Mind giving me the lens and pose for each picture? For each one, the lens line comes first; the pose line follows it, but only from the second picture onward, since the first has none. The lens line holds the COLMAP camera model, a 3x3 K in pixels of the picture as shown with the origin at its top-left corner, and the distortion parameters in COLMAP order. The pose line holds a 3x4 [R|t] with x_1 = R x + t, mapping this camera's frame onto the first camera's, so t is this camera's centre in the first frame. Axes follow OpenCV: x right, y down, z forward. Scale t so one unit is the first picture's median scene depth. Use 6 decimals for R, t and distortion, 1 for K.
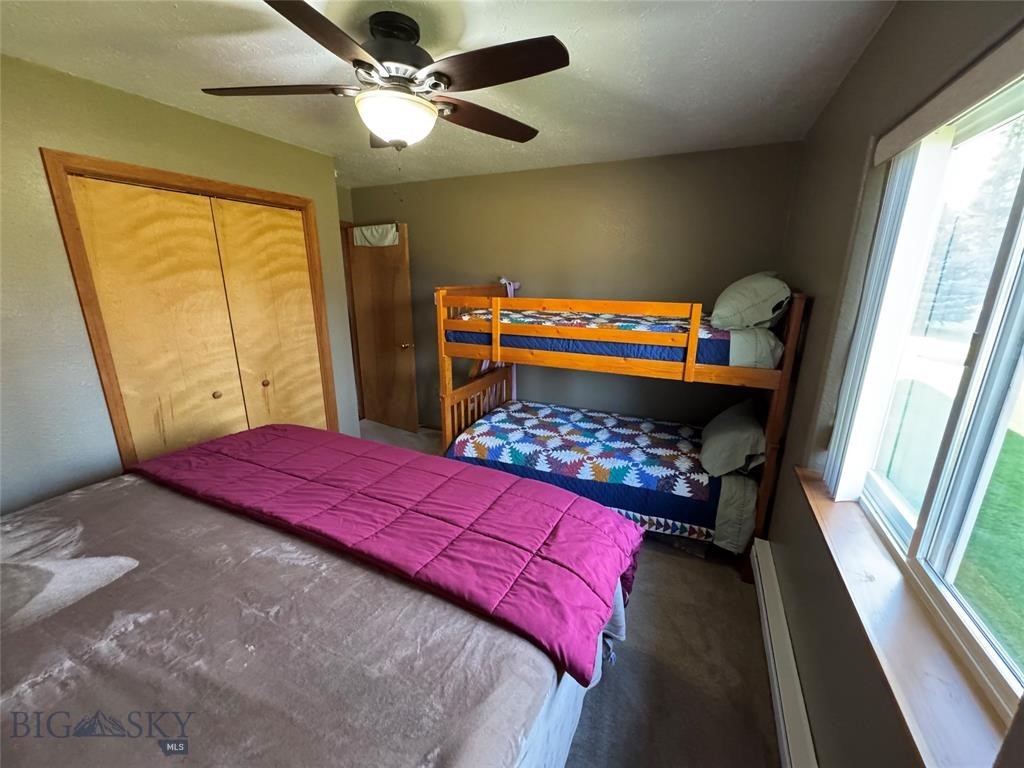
lens RADIAL K [[408.0, 0, 510.7], [0, 408.0, 383.9], [0, 0, 1]] dist [-0.003005, 0.000453]
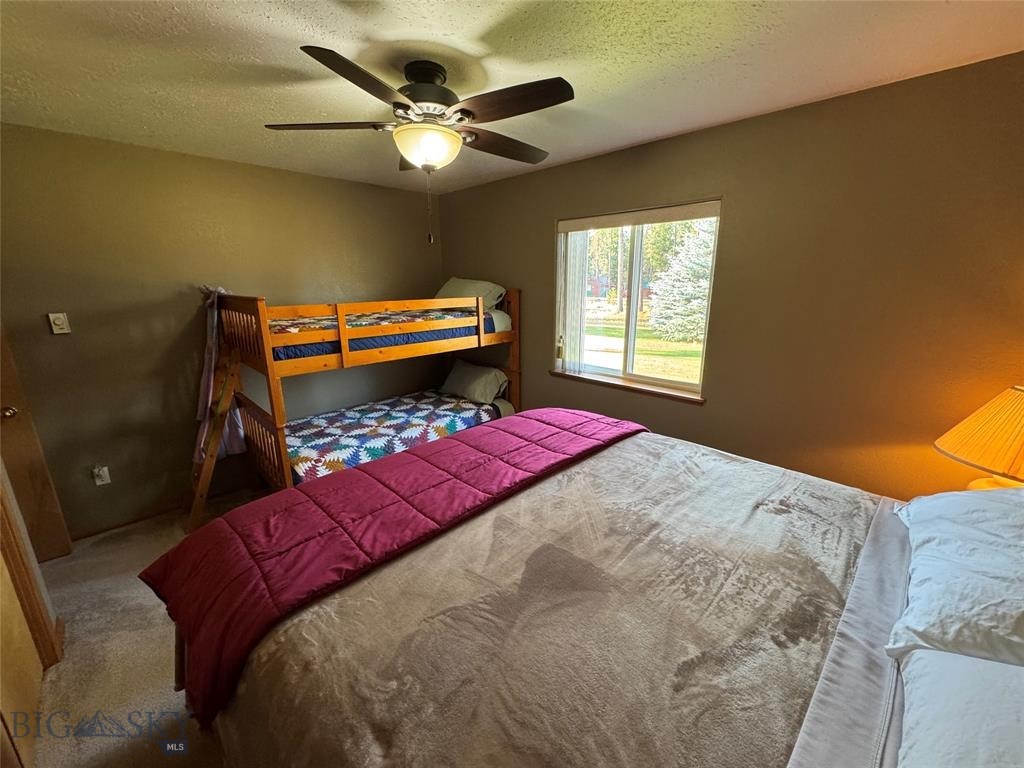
lens RADIAL K [[408.0, 0, 512.4], [0, 408.0, 381.9], [0, 0, 1]] dist [-0.003005, 0.000453]
pose [[0.340937, -0.238544, 0.909318, -0.748260], [0.255101, 0.954453, 0.154737, -0.067353], [-0.904812, 0.179212, 0.386261, 0.233601]]
